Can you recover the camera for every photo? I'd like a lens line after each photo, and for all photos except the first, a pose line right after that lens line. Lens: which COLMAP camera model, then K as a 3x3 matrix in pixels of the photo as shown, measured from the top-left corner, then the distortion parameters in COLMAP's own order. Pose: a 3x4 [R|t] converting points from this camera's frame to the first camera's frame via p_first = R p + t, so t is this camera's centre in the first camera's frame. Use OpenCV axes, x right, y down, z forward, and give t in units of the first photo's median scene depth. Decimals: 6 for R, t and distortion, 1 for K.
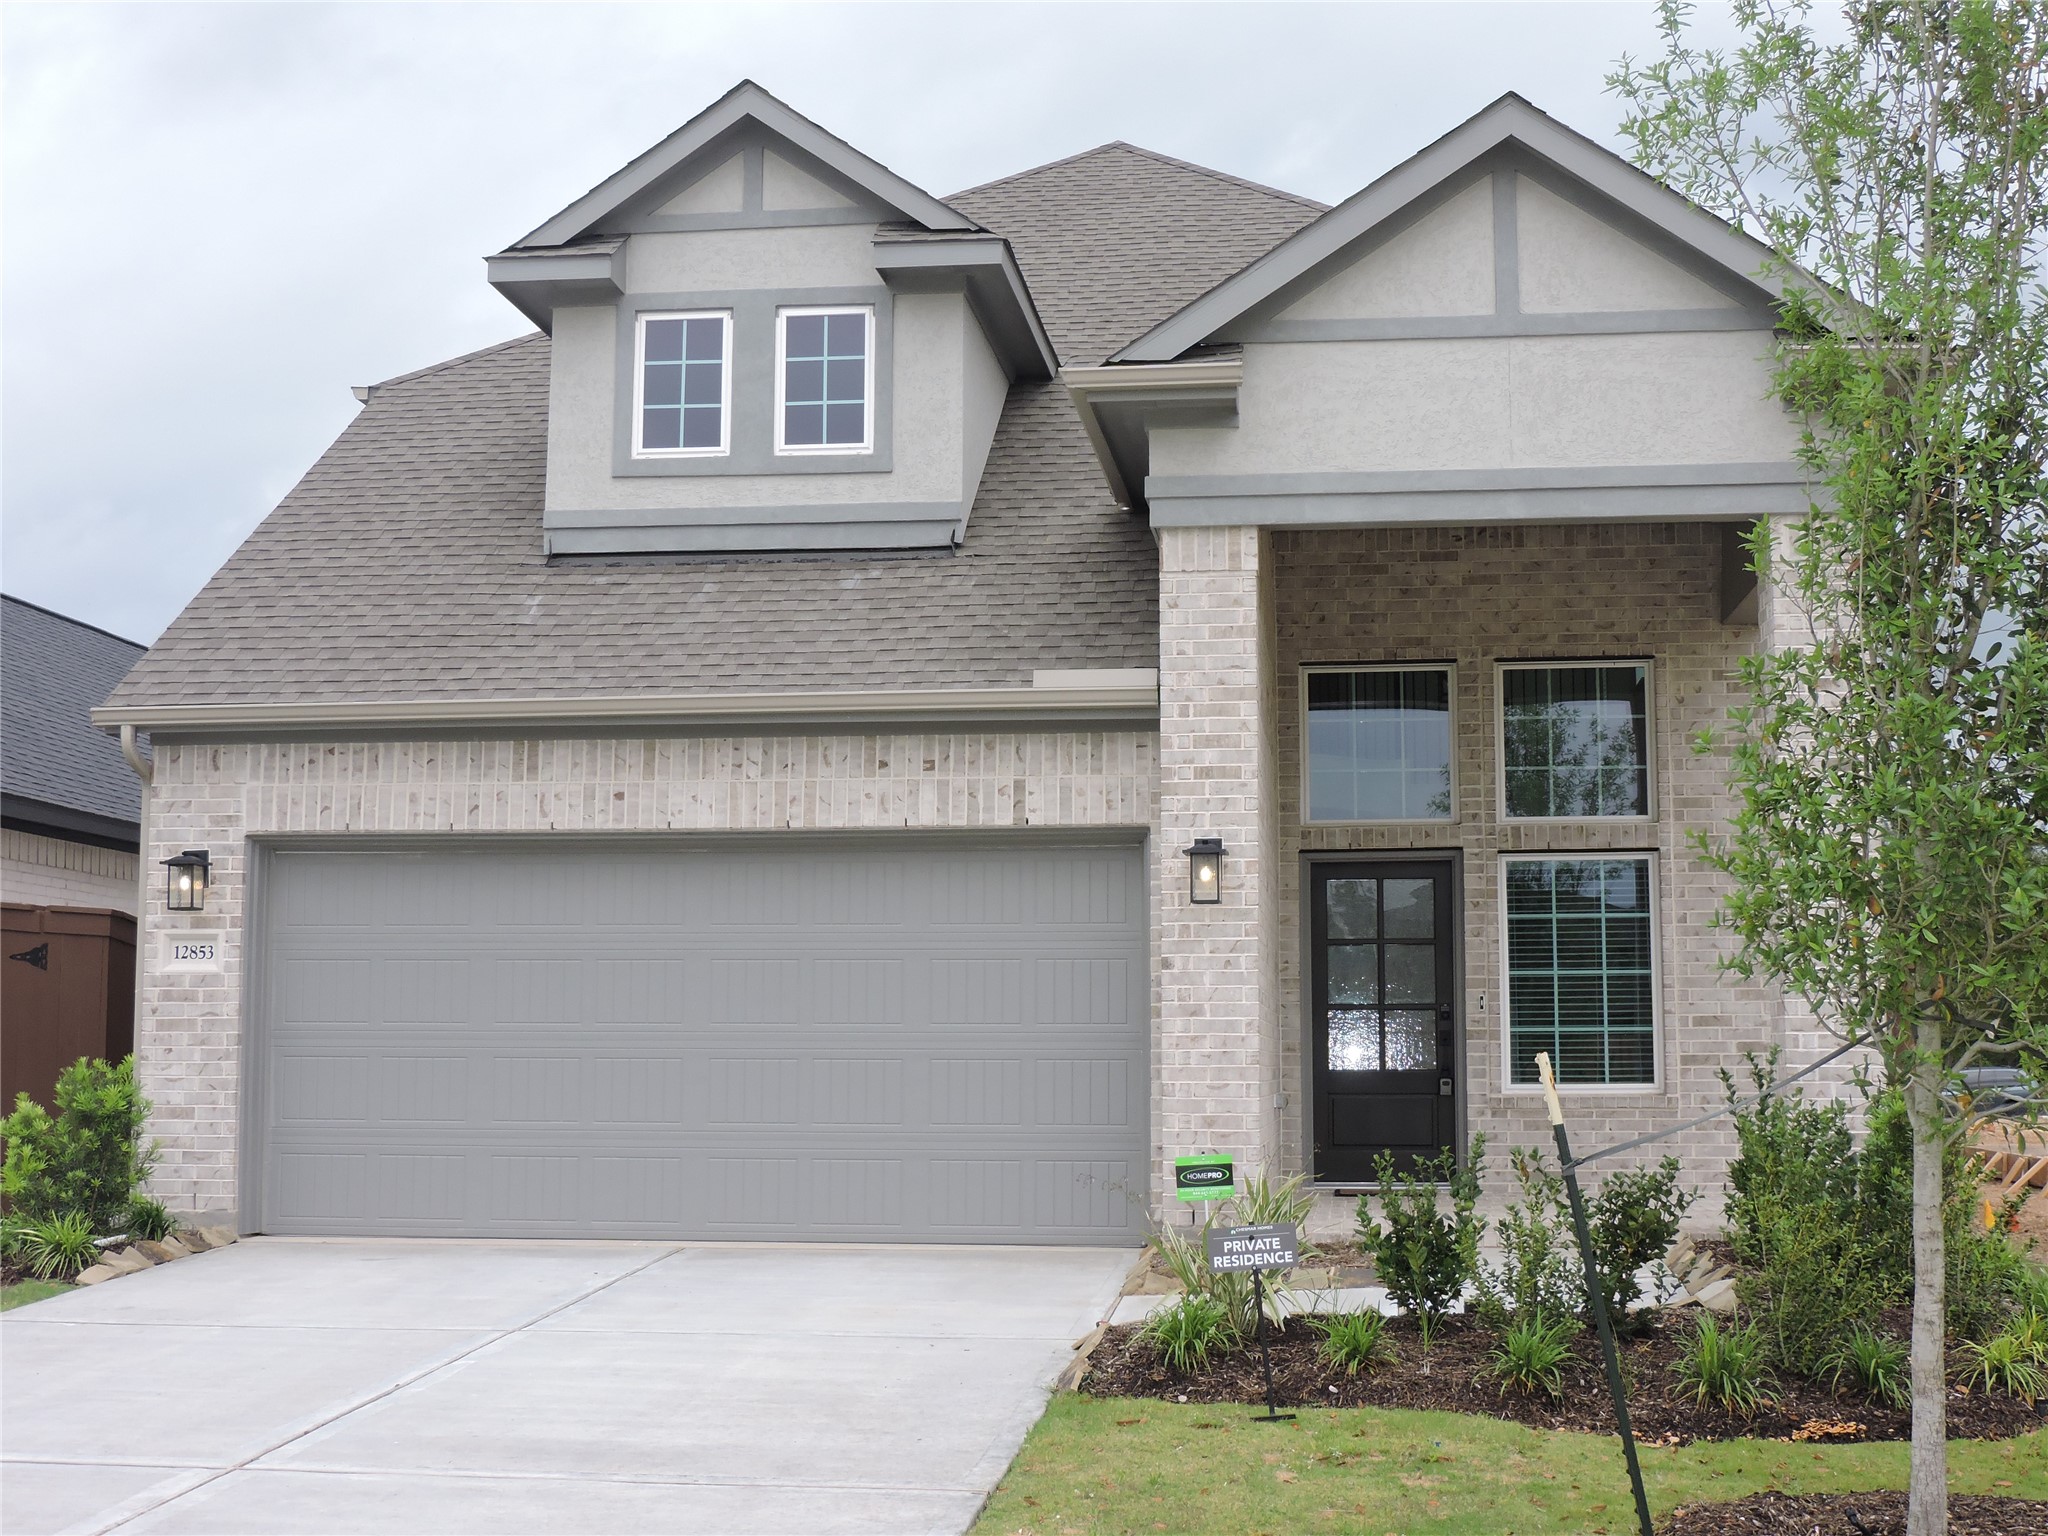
lens RADIAL K [[2743.4, 0, 1030.6], [0, 2743.4, 755.9], [0, 0, 1]] dist [-0.095992, 0.091444]
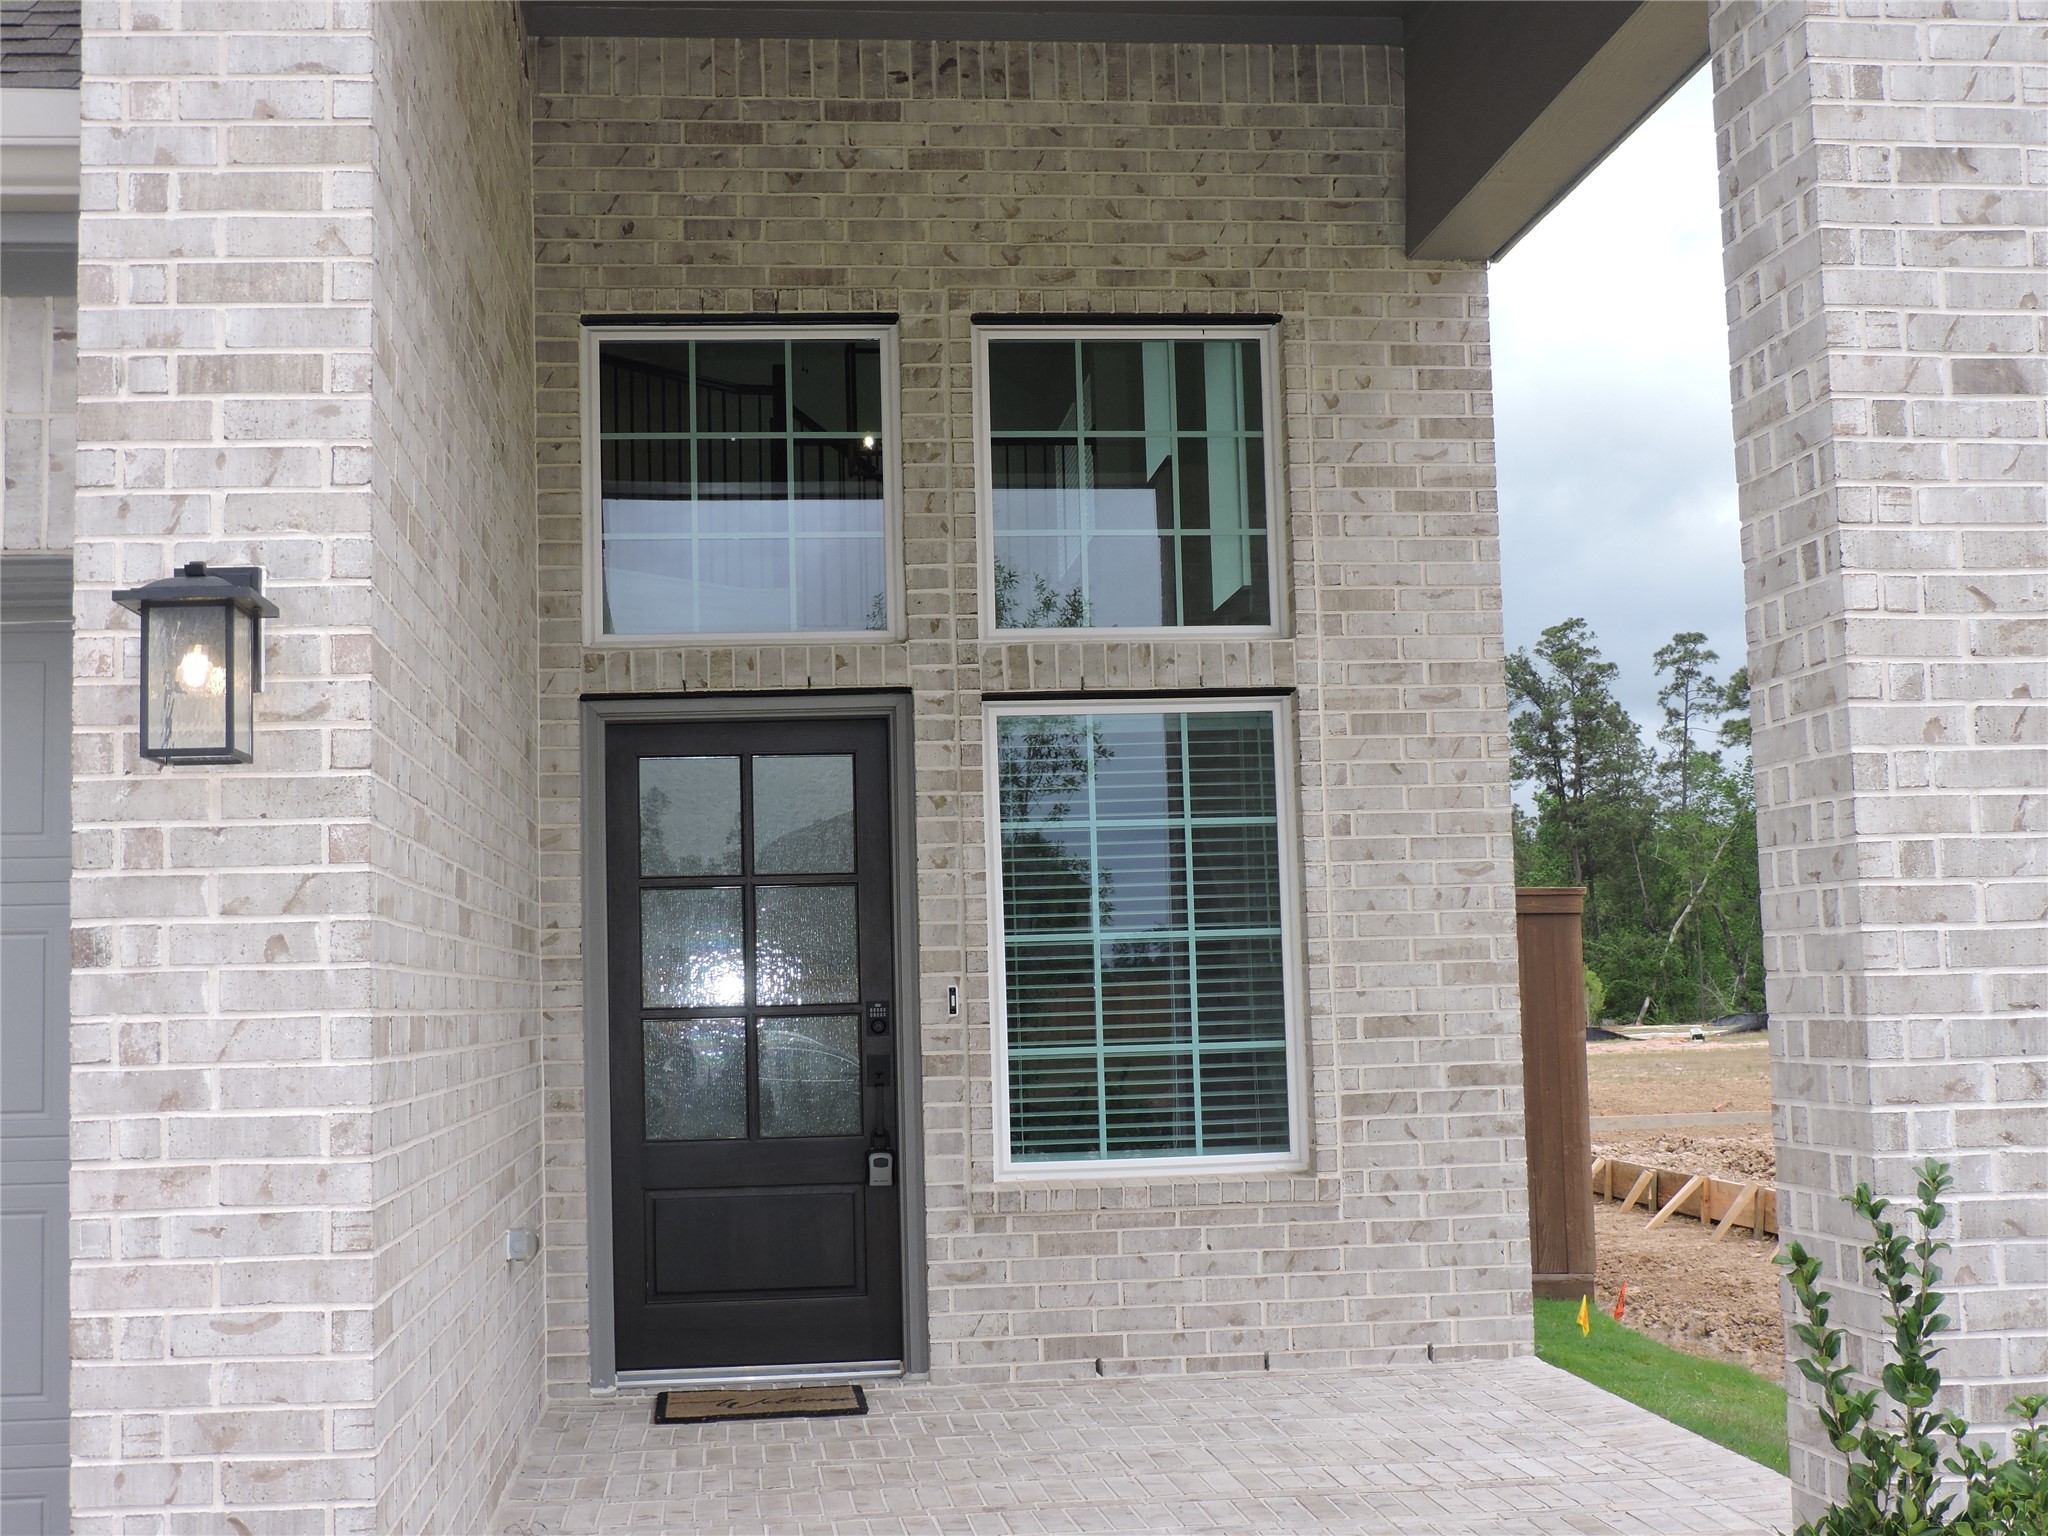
lens RADIAL K [[2522.1, 0, 1024.0], [0, 2522.1, 768.0], [0, 0, 1]] dist [-0.076420, 0.080328]
pose [[0.973121, -0.006136, 0.230215, 0.075837], [0.001583, 0.999800, 0.019956, 0.040773], [-0.230291, -0.019055, 0.972935, 0.577307]]
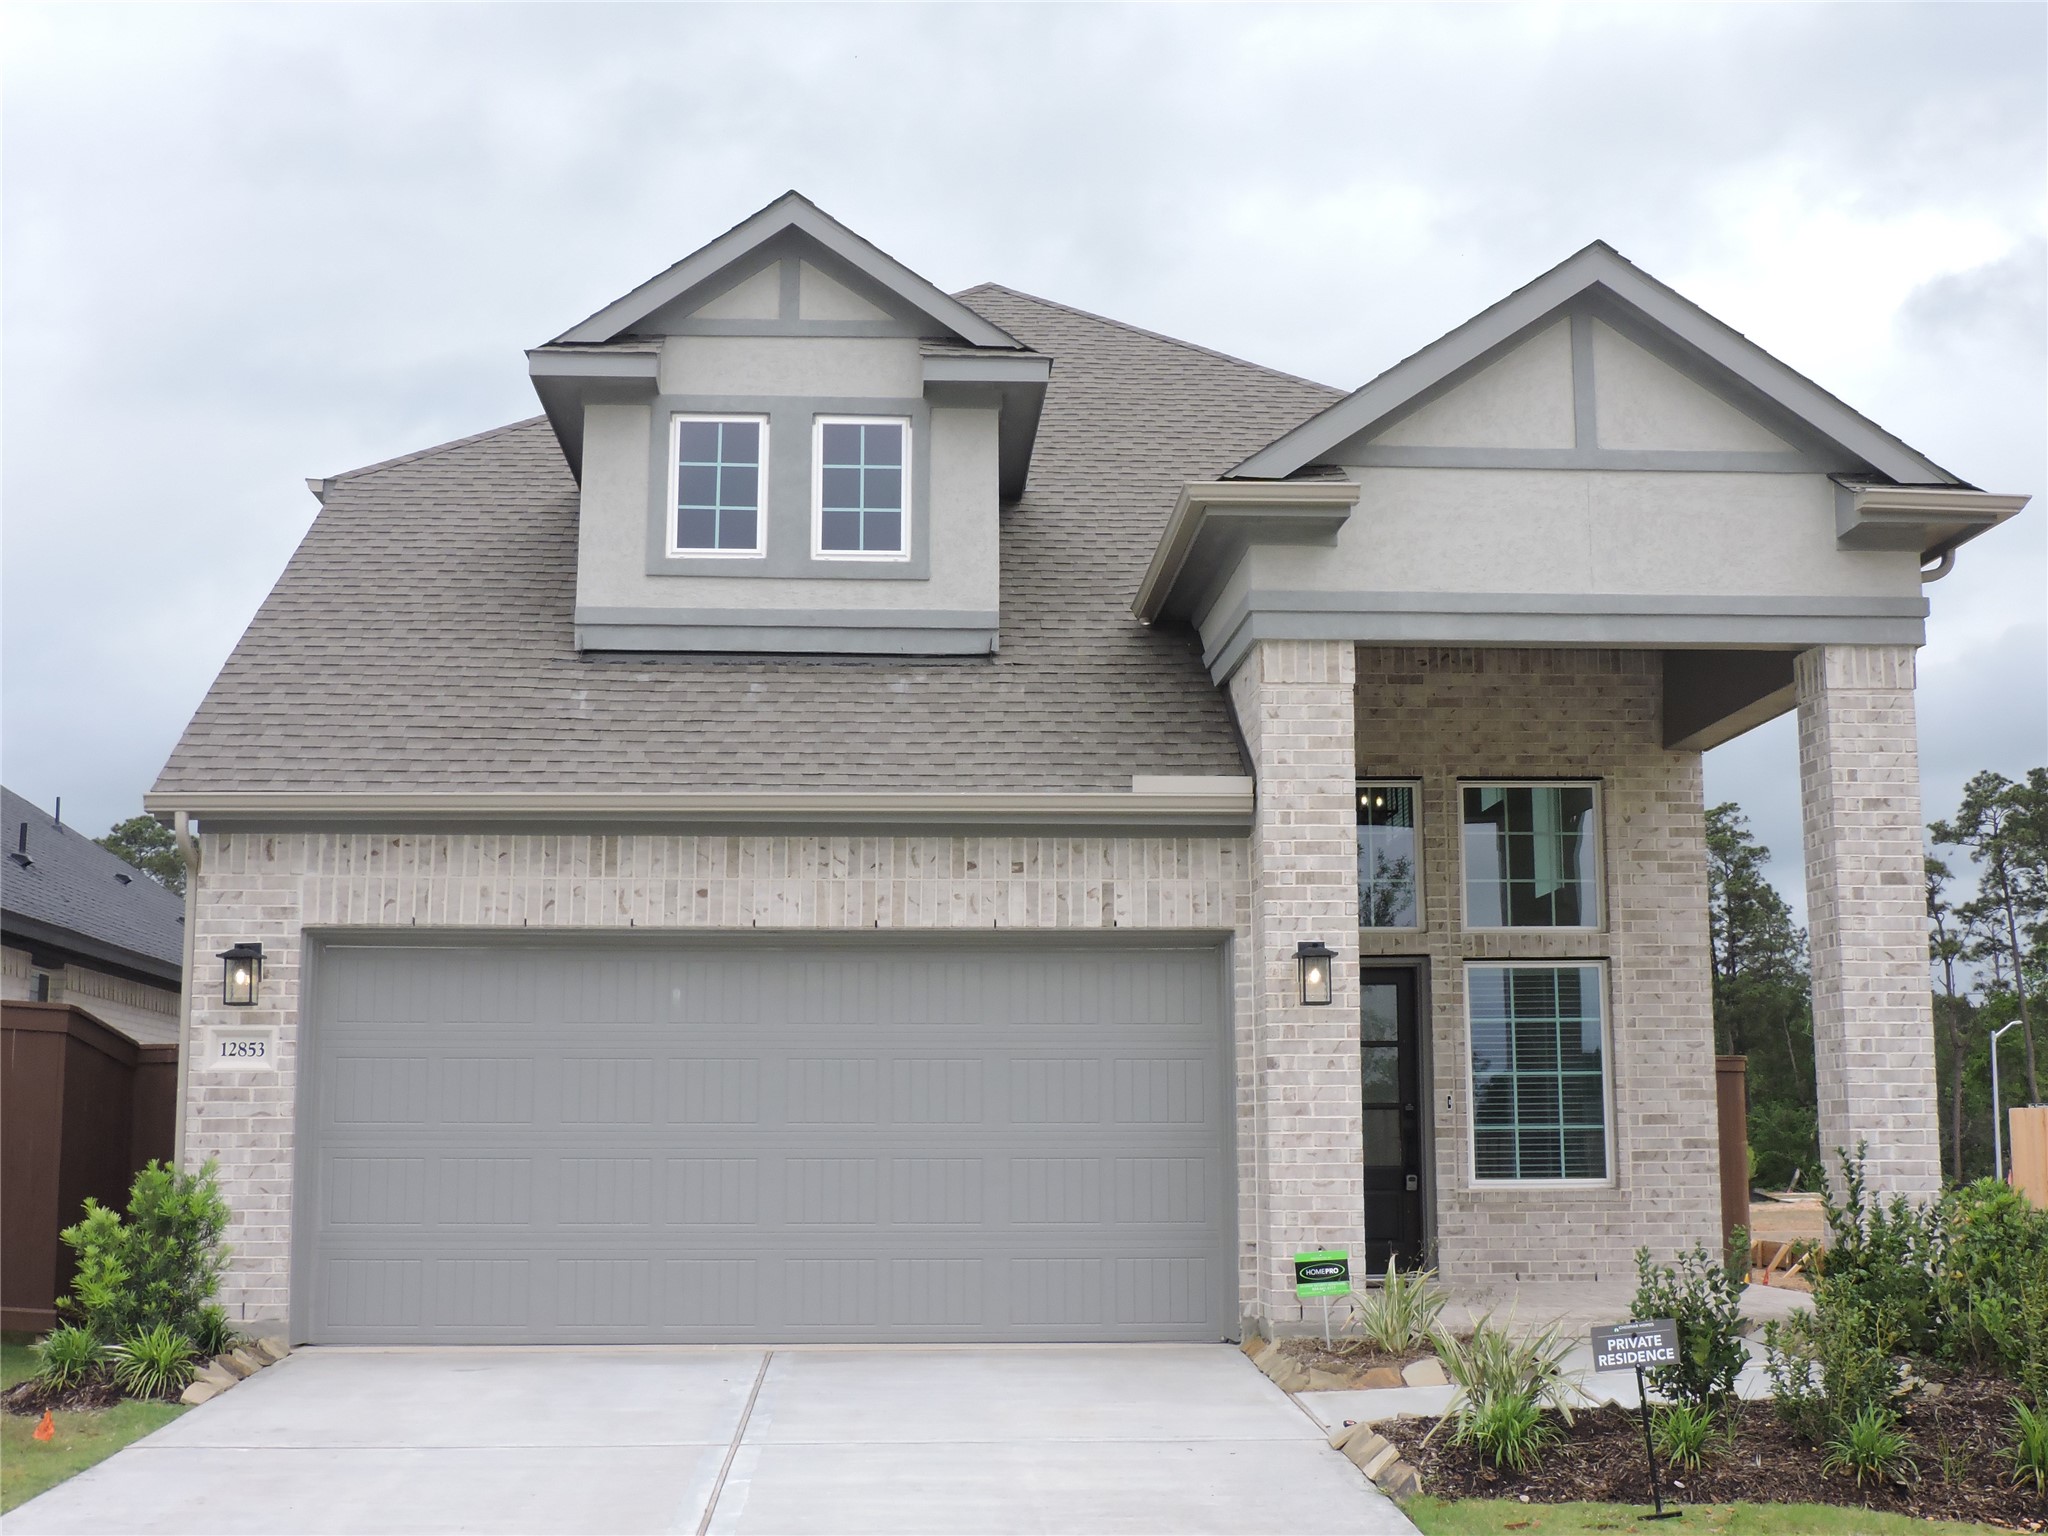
lens RADIAL K [[2522.1, 0, 1024.0], [0, 2522.1, 768.0], [0, 0, 1]] dist [-0.076420, 0.080328]
pose [[0.984542, 0.023084, 0.173621, -0.175204], [-0.015710, 0.998920, -0.043727, 0.006691], [-0.174442, 0.040324, 0.983841, 0.071865]]
